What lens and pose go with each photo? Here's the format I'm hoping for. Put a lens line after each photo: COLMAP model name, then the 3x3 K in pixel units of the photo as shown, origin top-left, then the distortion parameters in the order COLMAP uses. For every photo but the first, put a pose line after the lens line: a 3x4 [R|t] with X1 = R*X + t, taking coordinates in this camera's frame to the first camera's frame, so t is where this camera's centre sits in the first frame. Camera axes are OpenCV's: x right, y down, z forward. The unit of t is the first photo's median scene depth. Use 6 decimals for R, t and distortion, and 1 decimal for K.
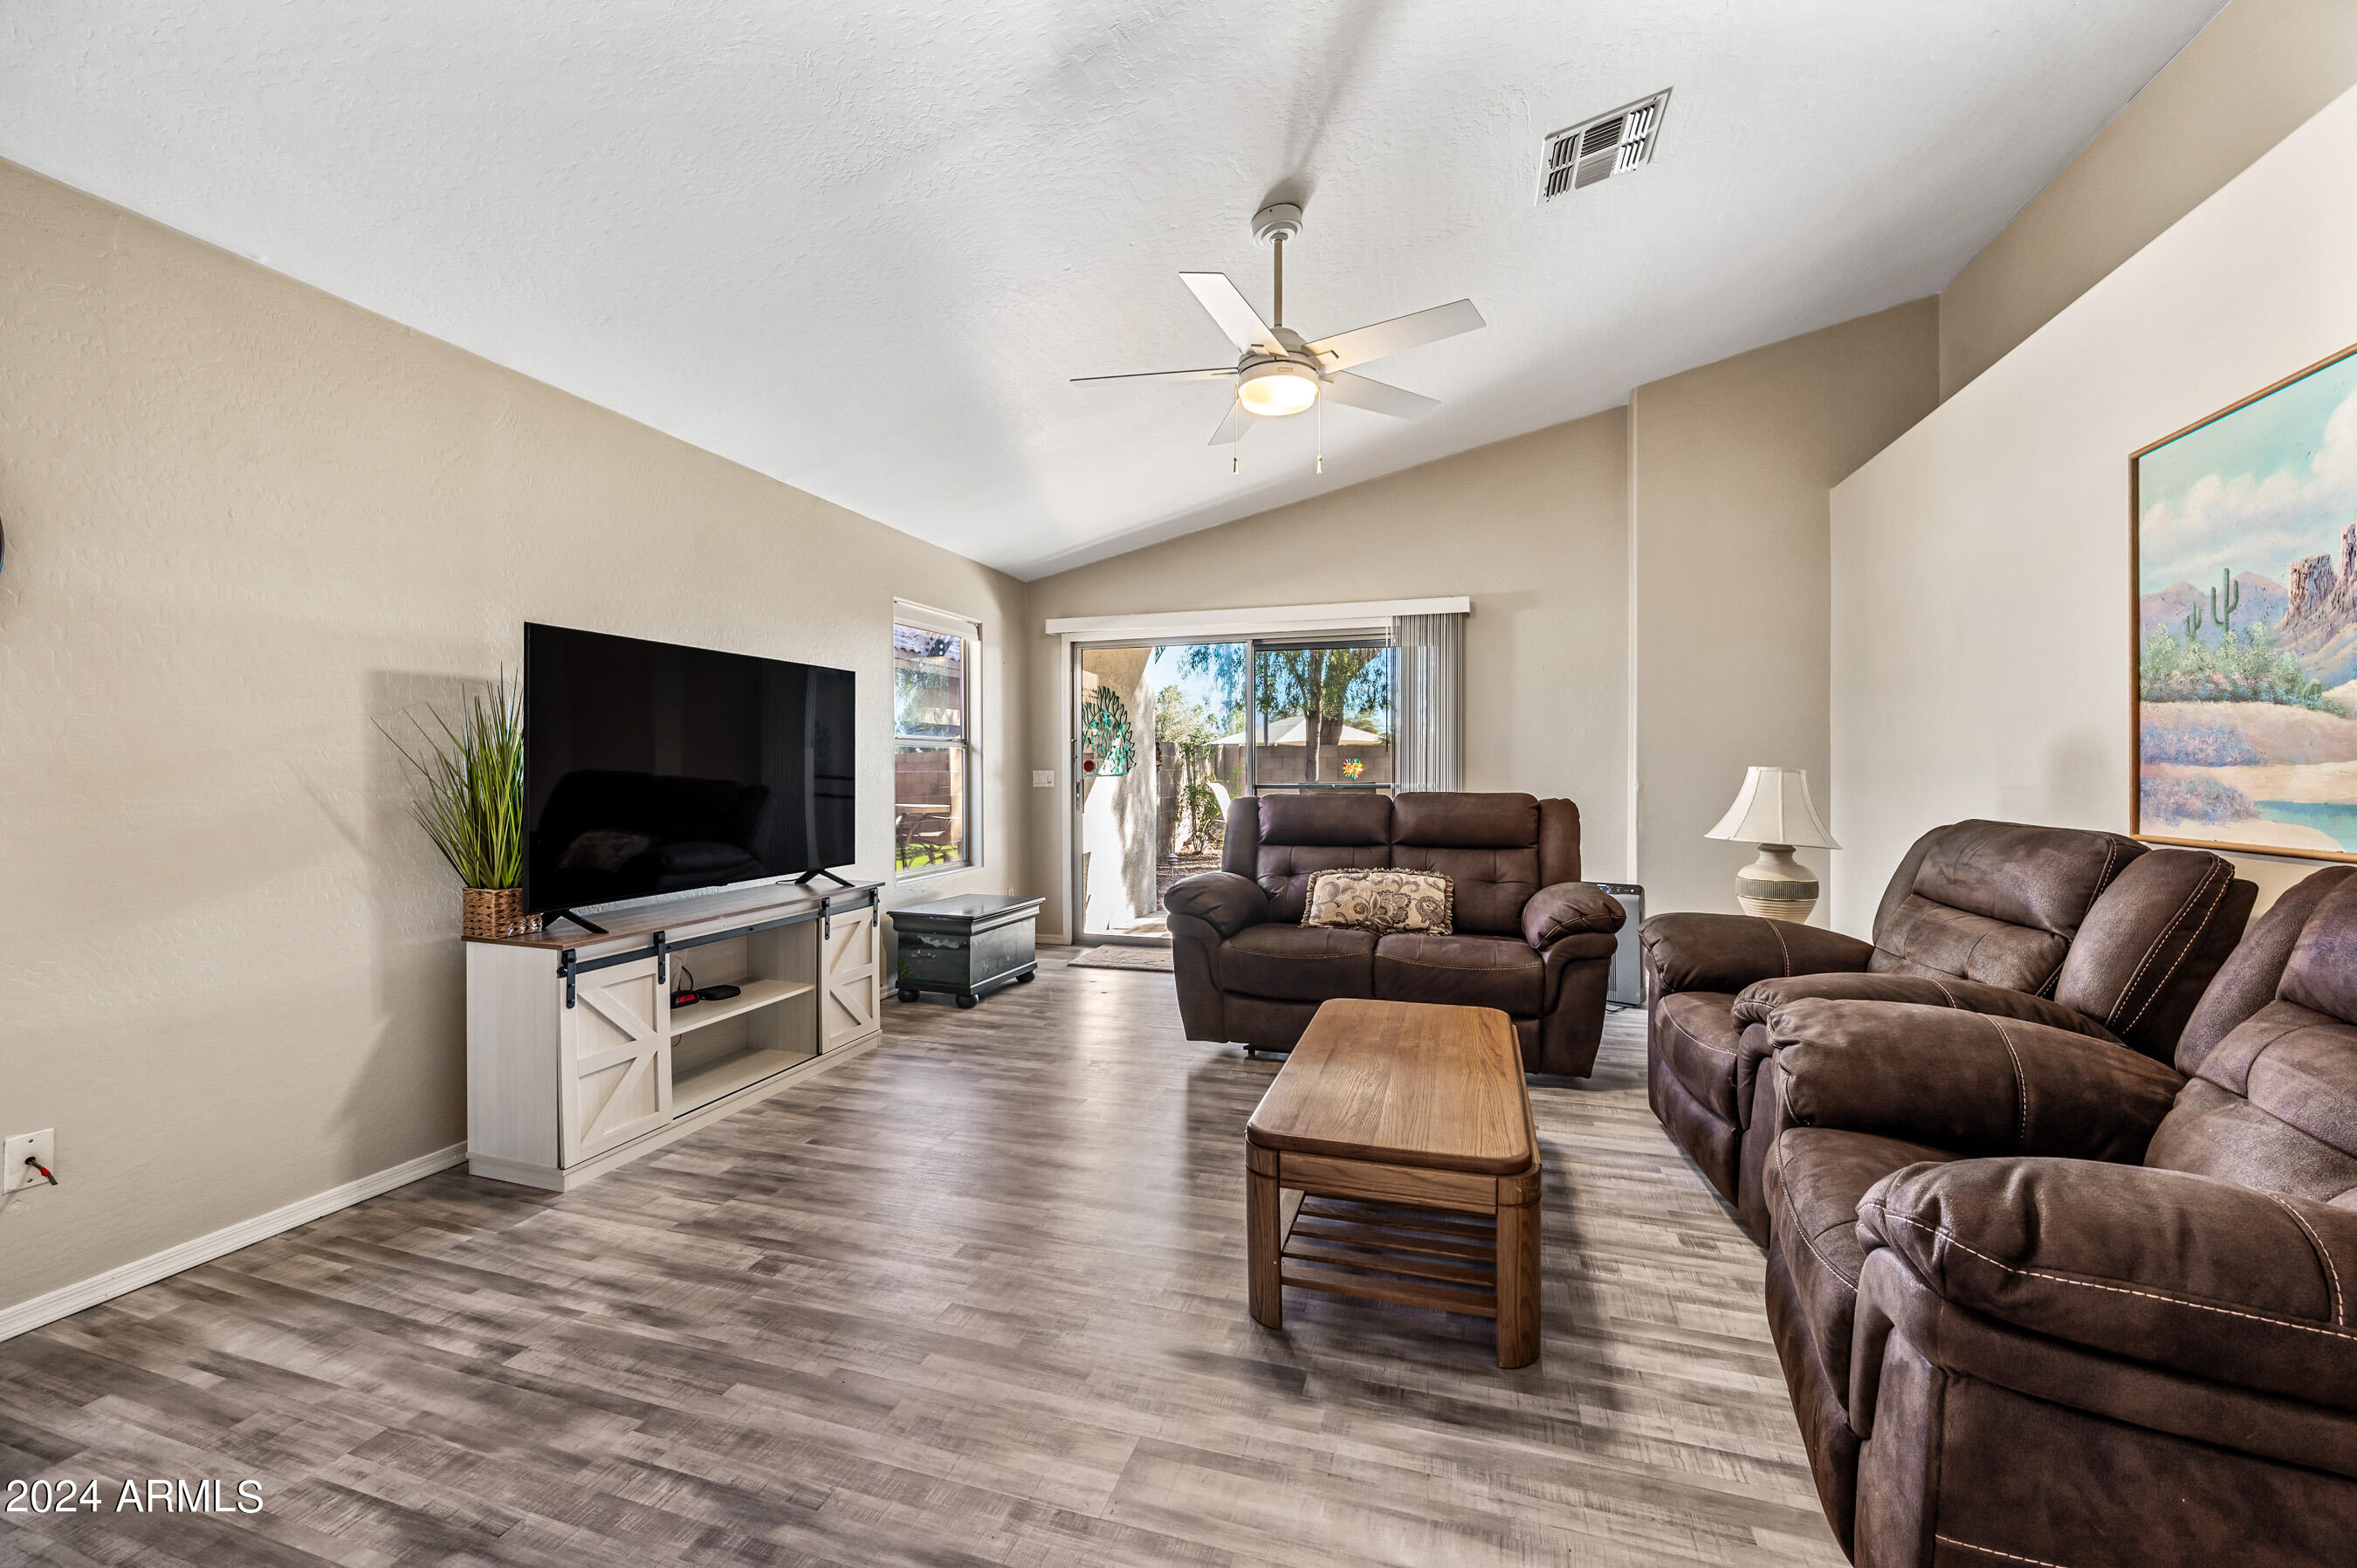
lens RADIAL K [[936.8, 0, 1185.9], [0, 936.8, 766.7], [0, 0, 1]] dist [0.000135, -0.000060]
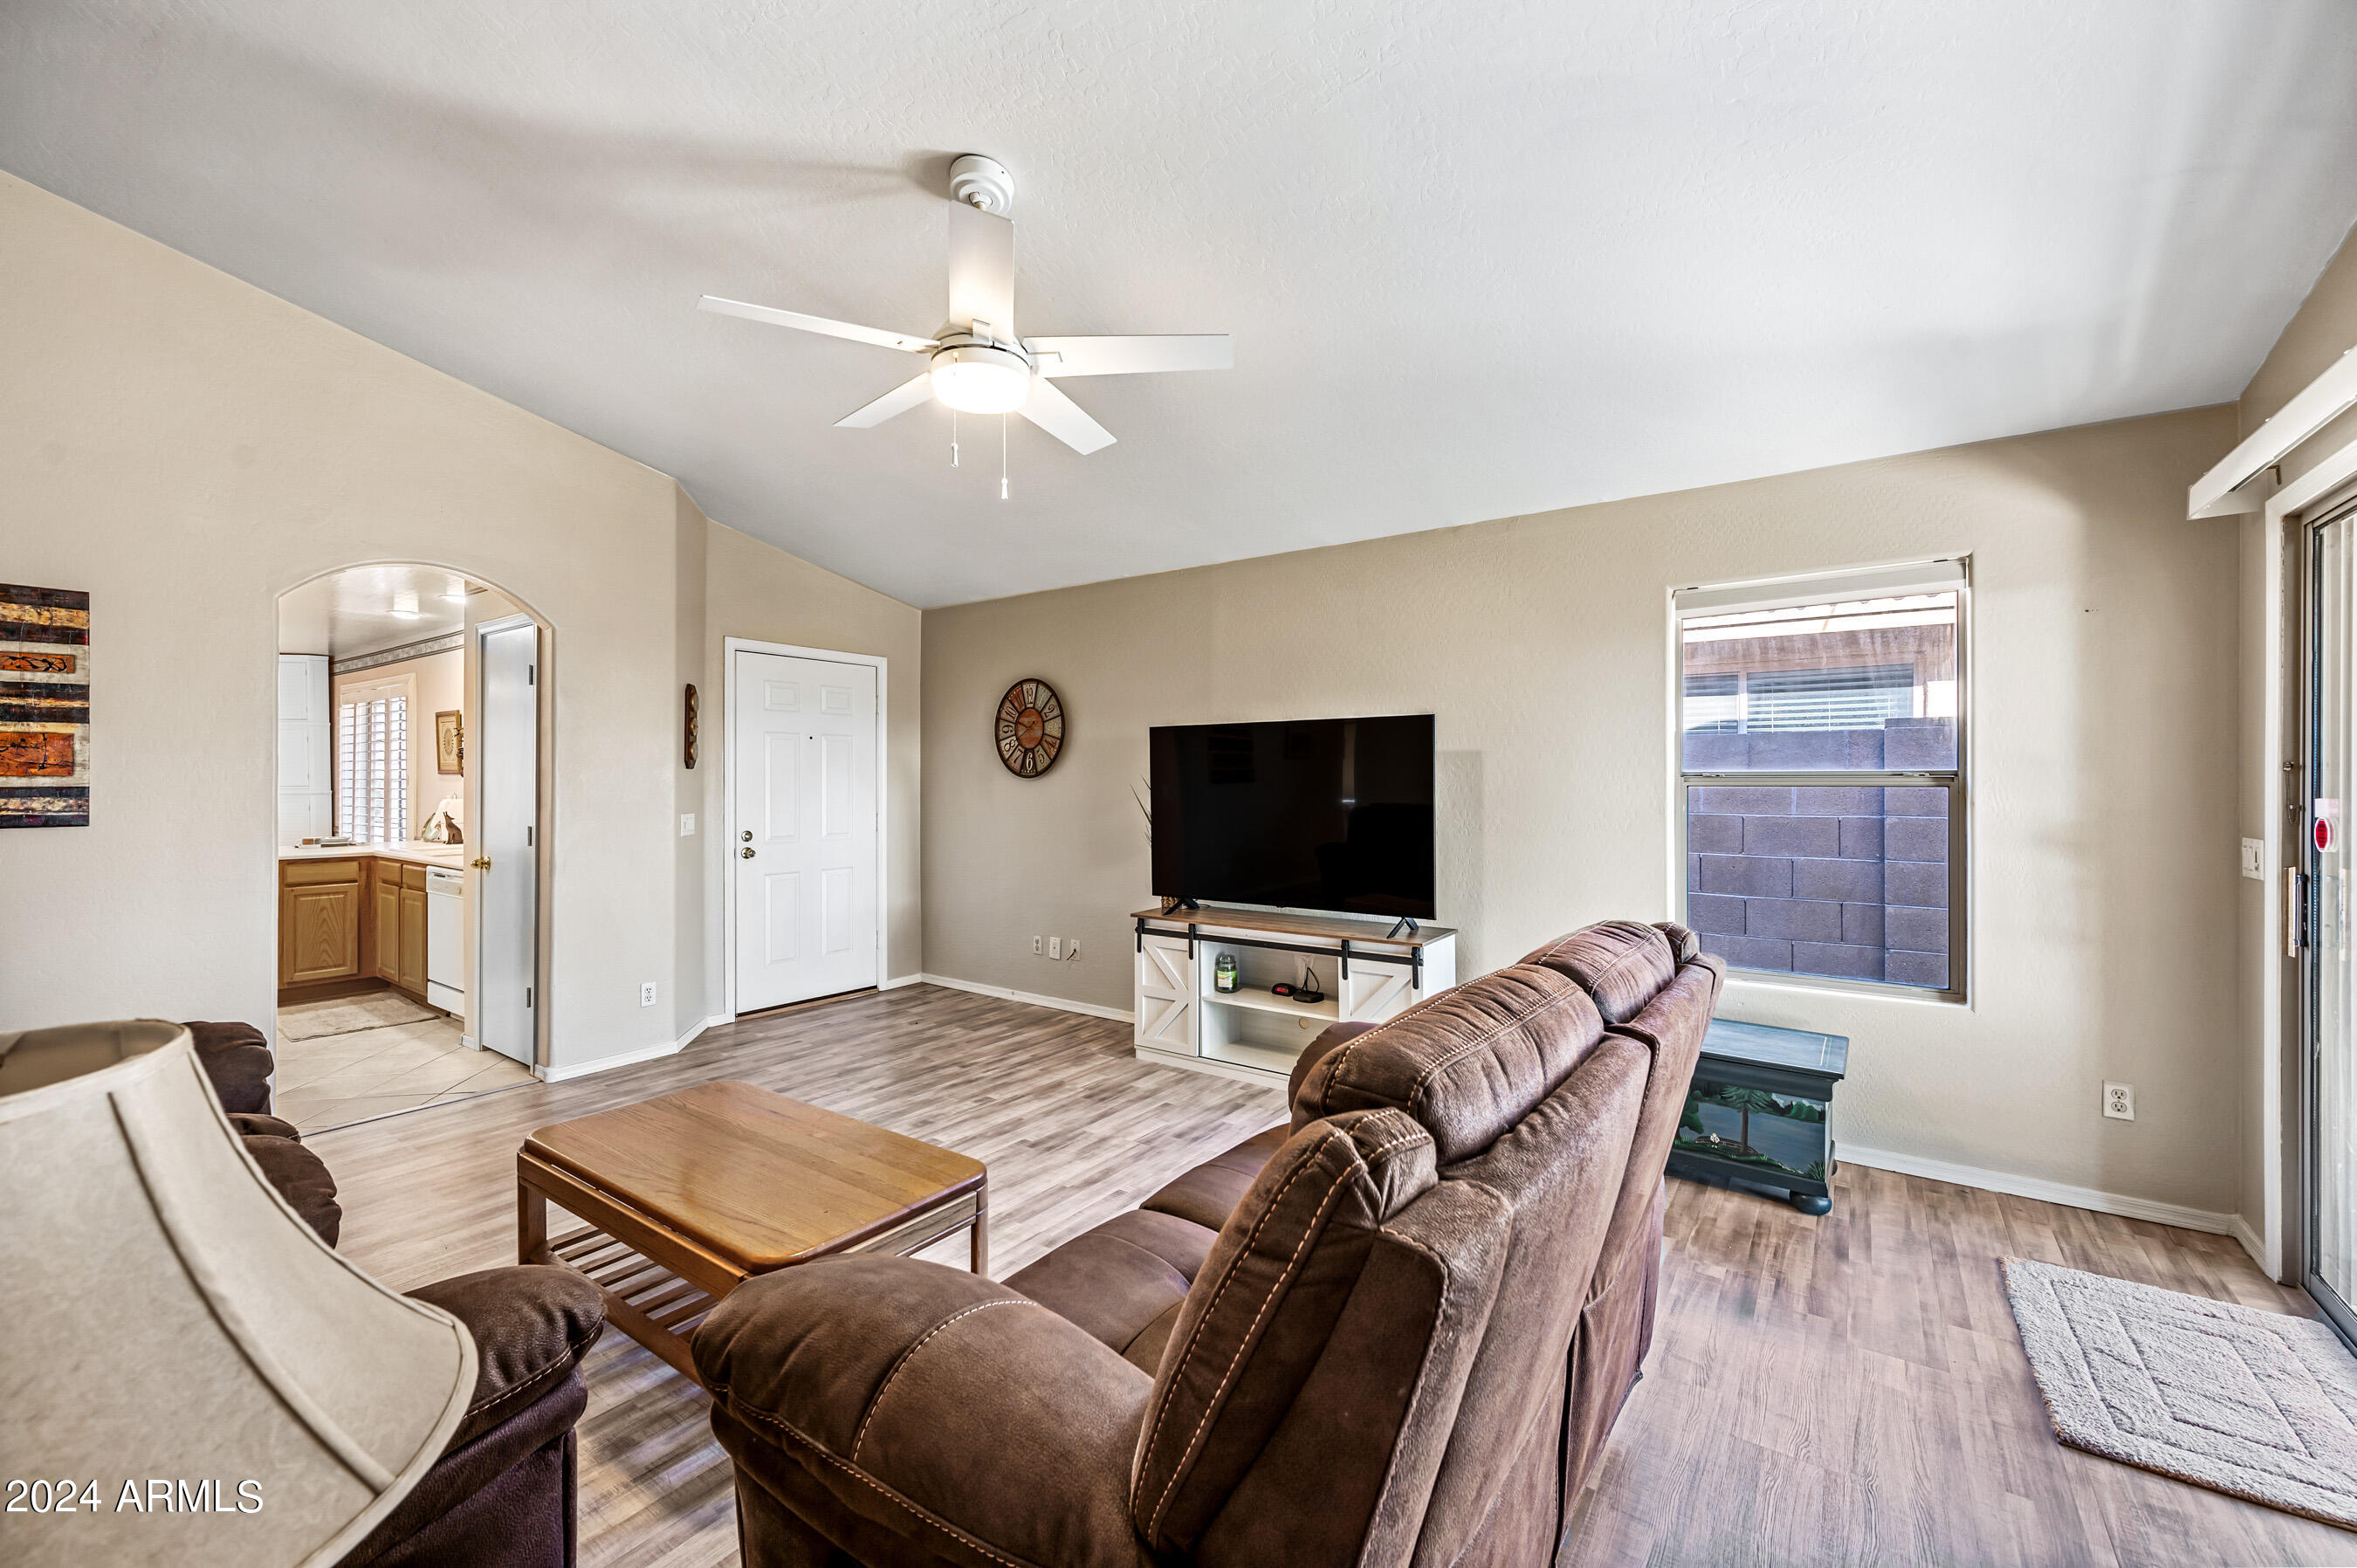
lens RADIAL K [[936.8, 0, 1185.9], [0, 936.8, 766.7], [0, 0, 1]] dist [0.000135, -0.000060]
pose [[-0.313675, -0.006749, -0.949507, 1.136926], [0.007738, 0.999923, -0.009664, -0.077502], [0.949499, -0.010379, -0.313598, 1.956605]]
